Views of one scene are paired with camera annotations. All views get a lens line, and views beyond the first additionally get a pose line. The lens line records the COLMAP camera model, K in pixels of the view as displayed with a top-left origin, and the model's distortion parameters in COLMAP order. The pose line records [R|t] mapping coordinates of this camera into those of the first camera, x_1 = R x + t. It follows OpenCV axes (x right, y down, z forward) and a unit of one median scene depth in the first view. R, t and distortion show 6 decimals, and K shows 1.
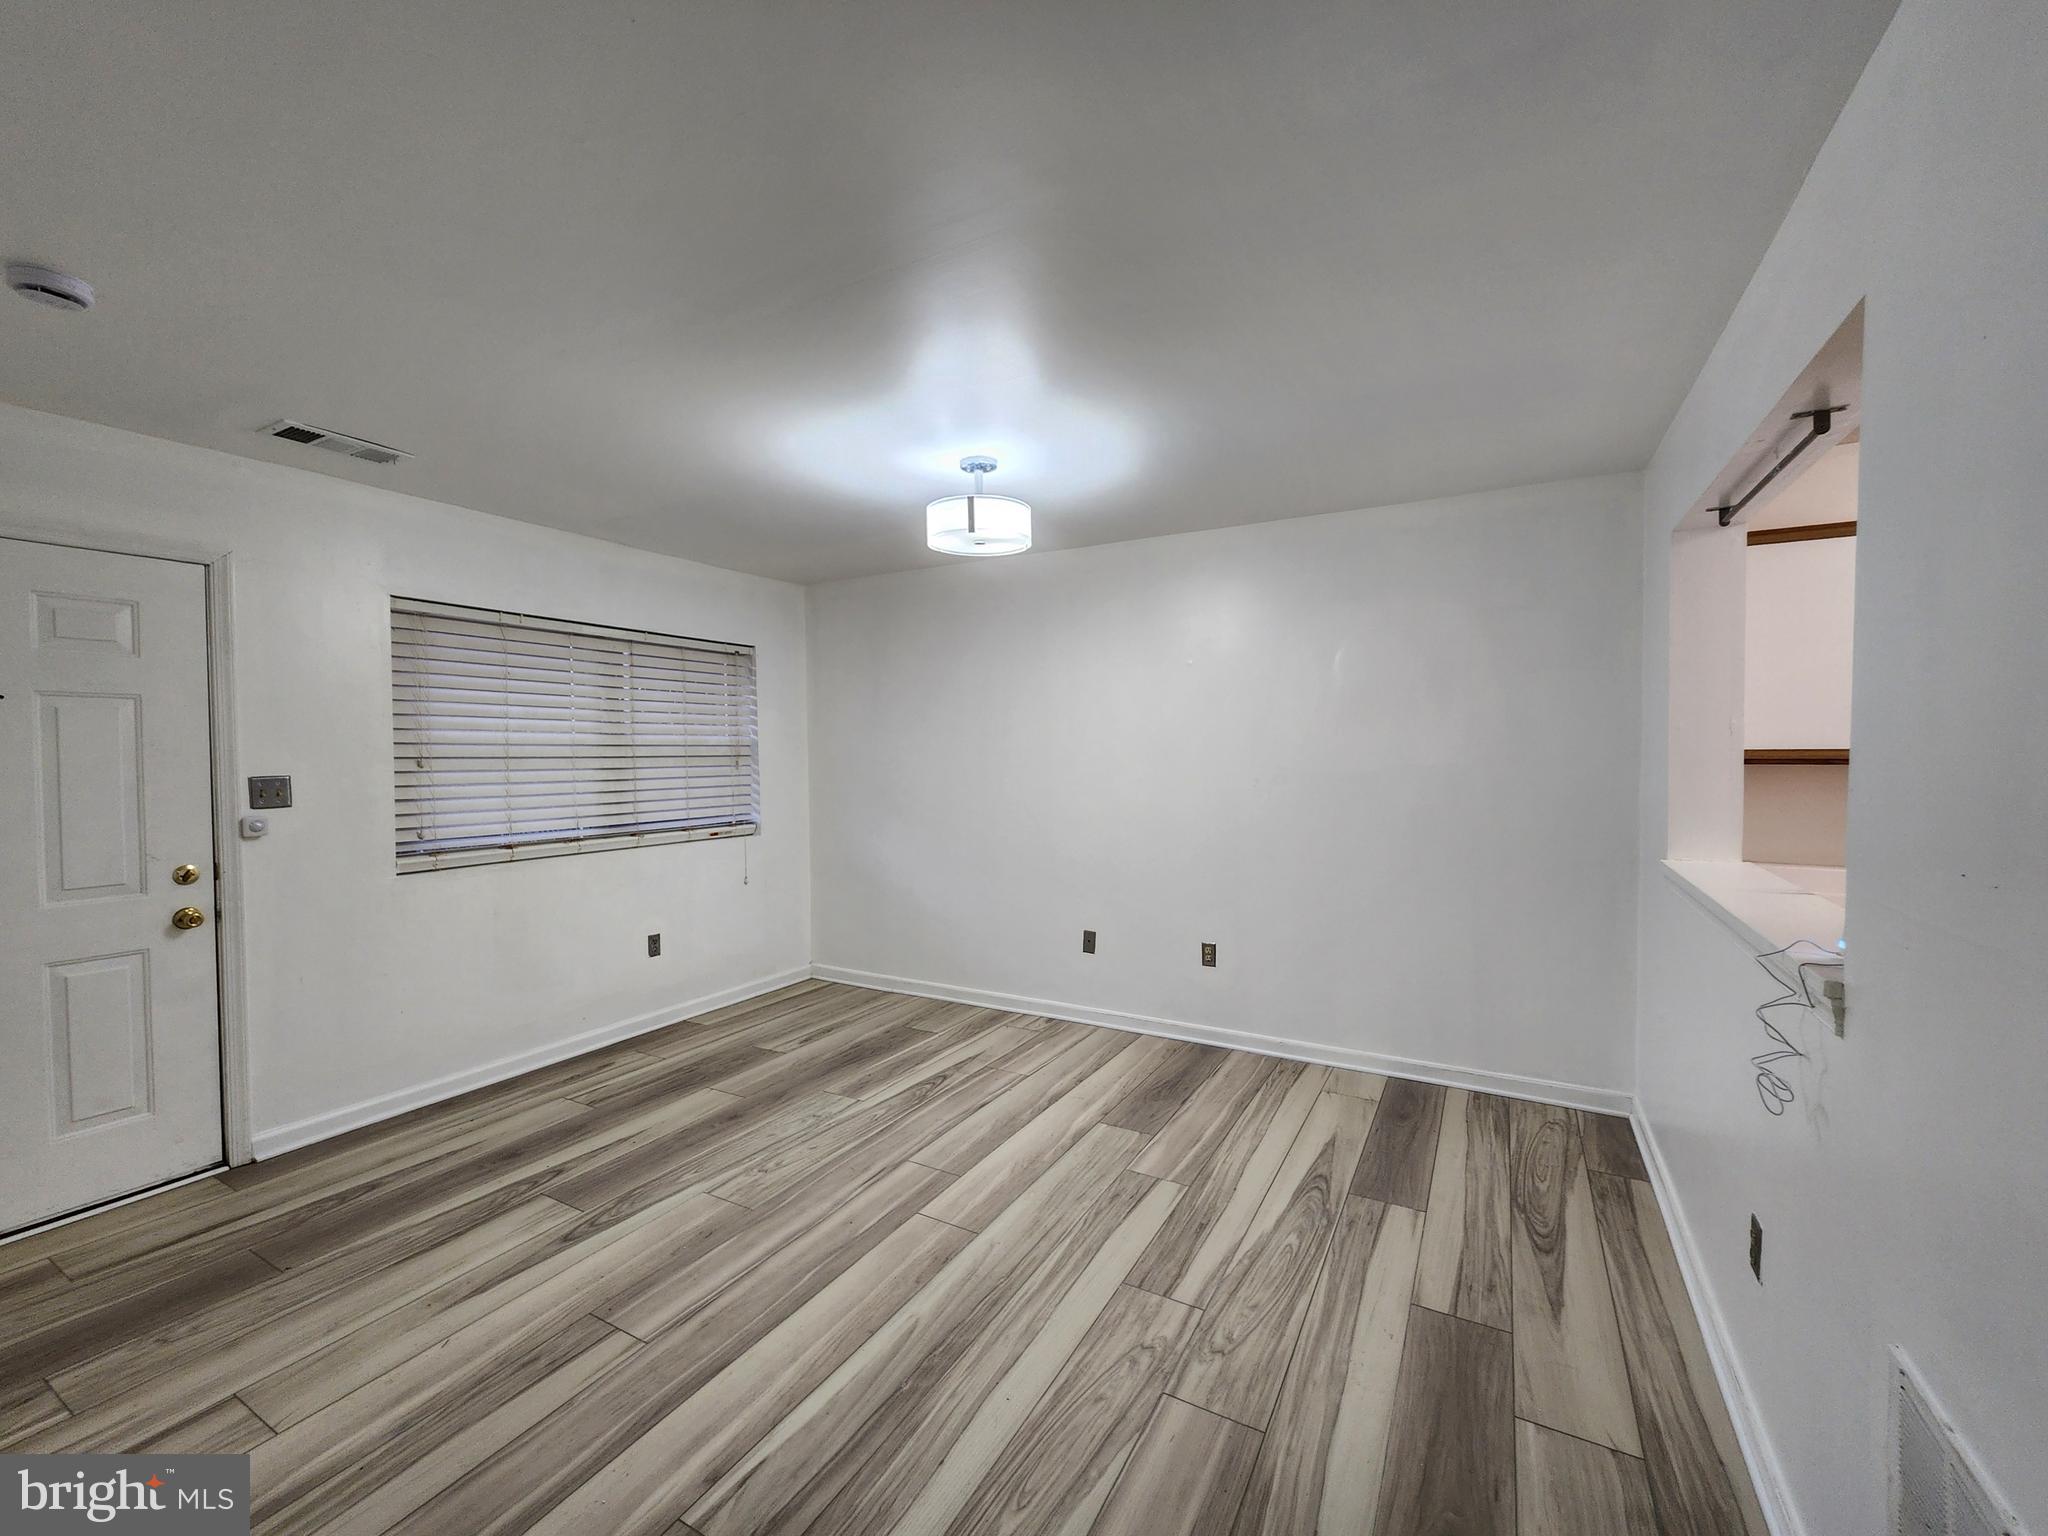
lens RADIAL K [[834.7, 0, 1041.0], [0, 834.7, 772.0], [0, 0, 1]] dist [-0.003287, 0.000581]
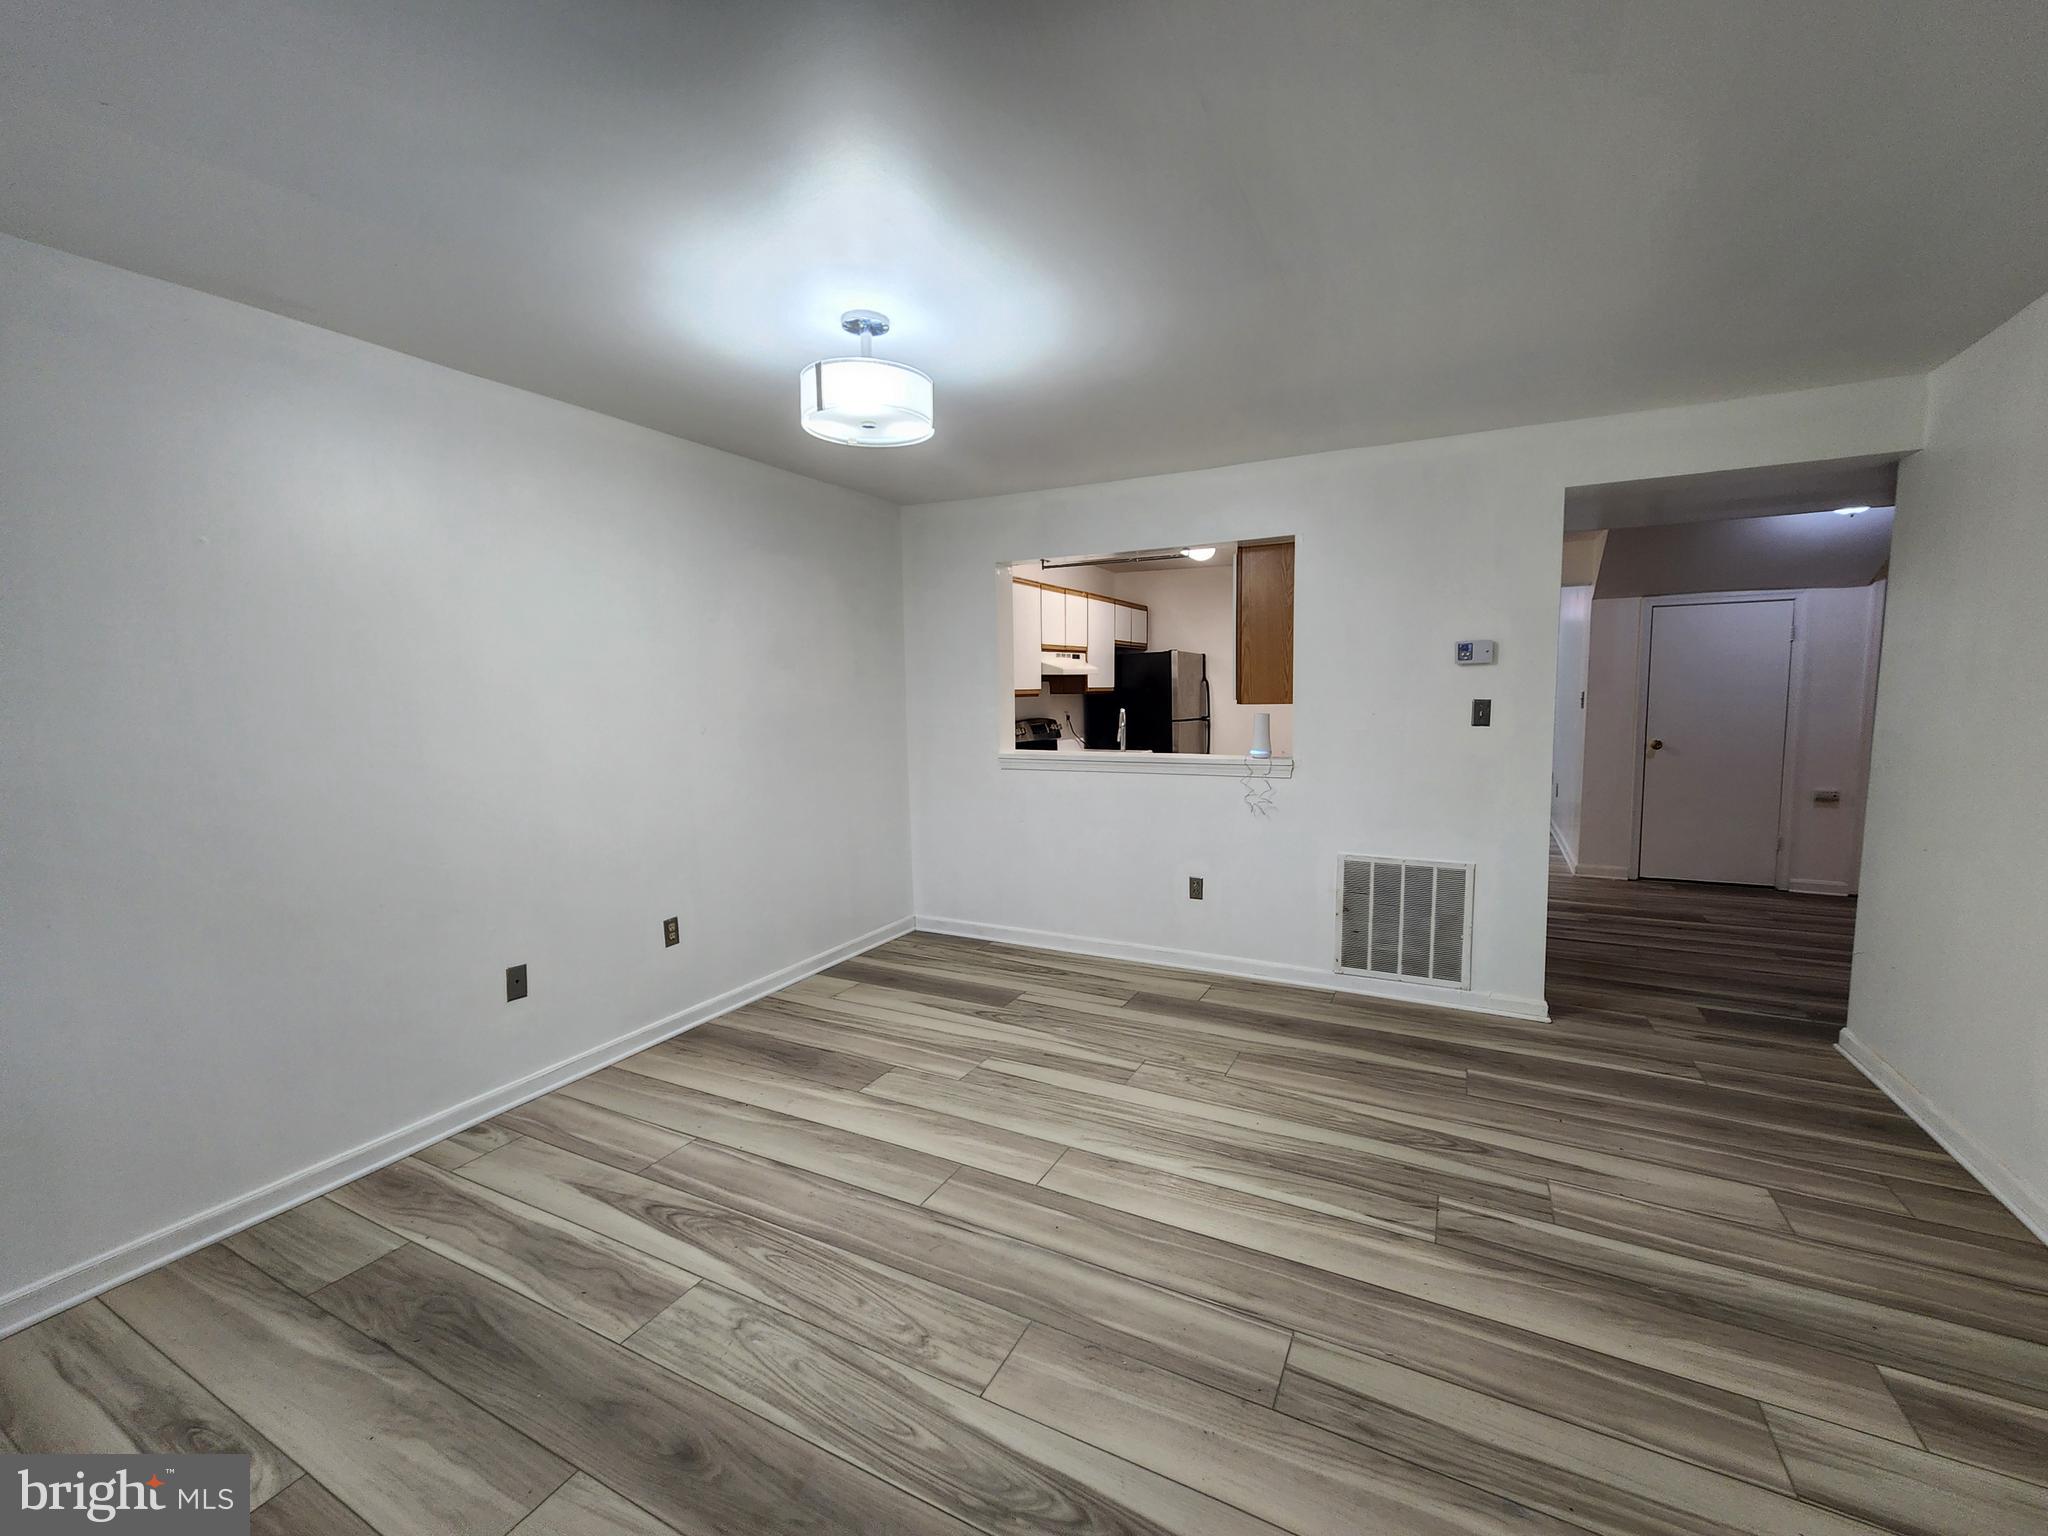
lens RADIAL K [[834.7, 0, 1039.4], [0, 834.7, 772.9], [0, 0, 1]] dist [-0.003287, 0.000581]
pose [[-0.030528, -0.094587, 0.995048, -0.930952], [0.044181, 0.994412, 0.095882, -0.016416], [-0.998557, 0.046890, -0.026178, 0.901110]]
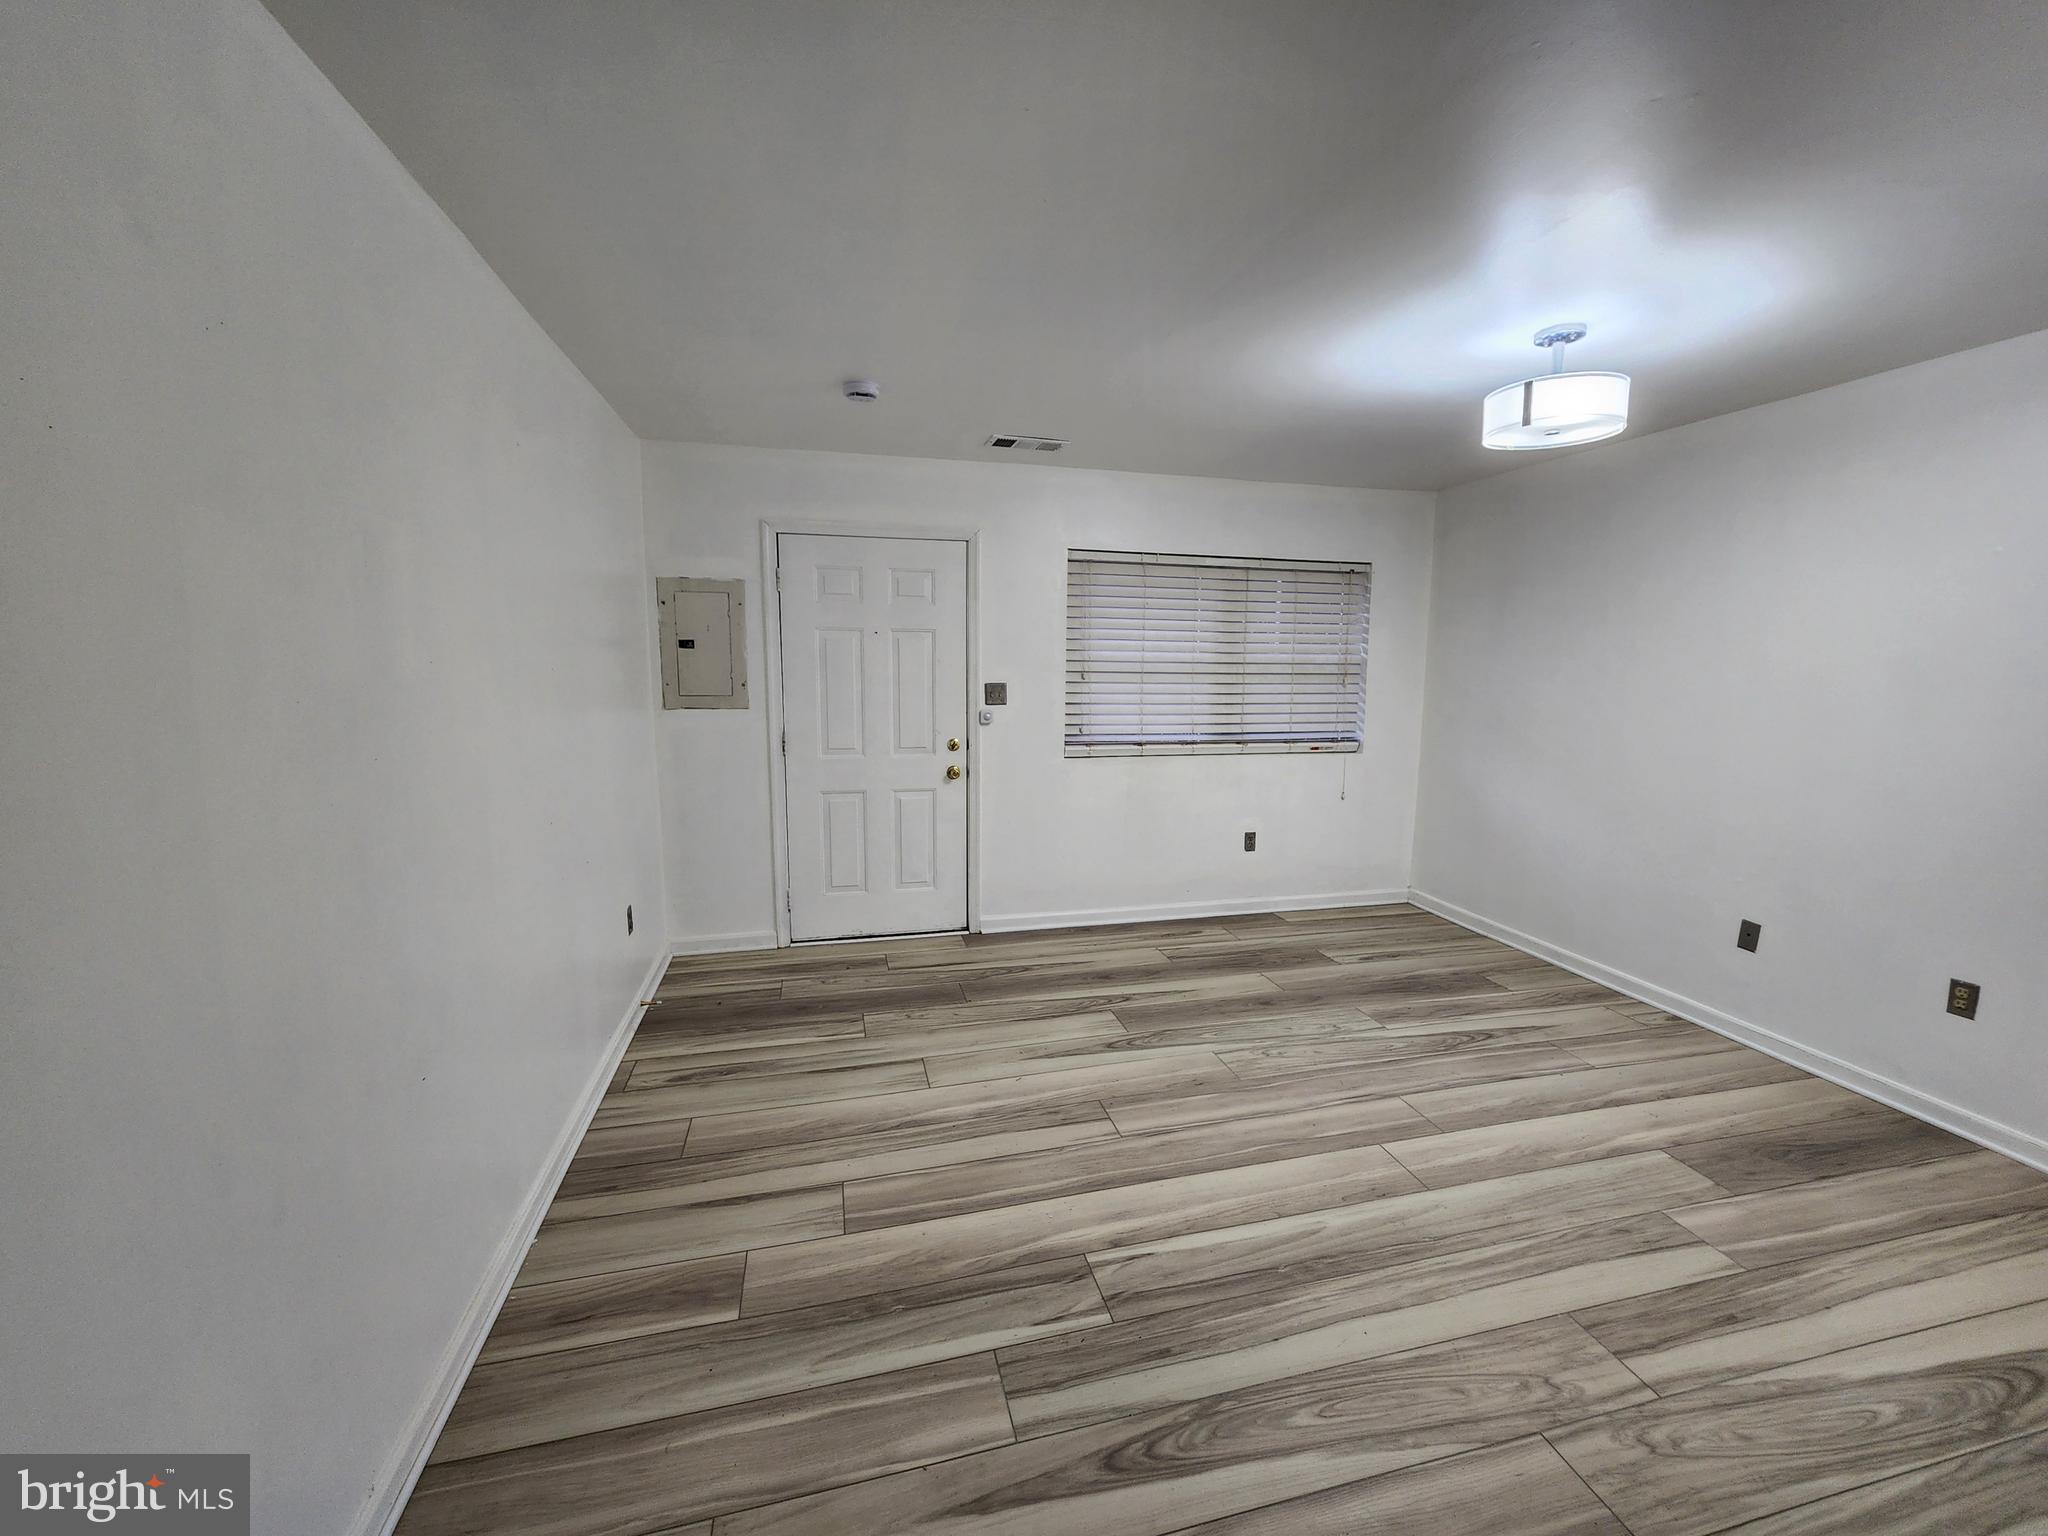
lens RADIAL K [[834.7, 0, 1037.9], [0, 834.7, 773.7], [0, 0, 1]] dist [-0.003287, 0.000581]
pose [[0.684277, 0.114059, -0.720247, 0.219868], [-0.032460, 0.991477, 0.126173, -0.025993], [0.728500, -0.062958, 0.682147, 0.036937]]
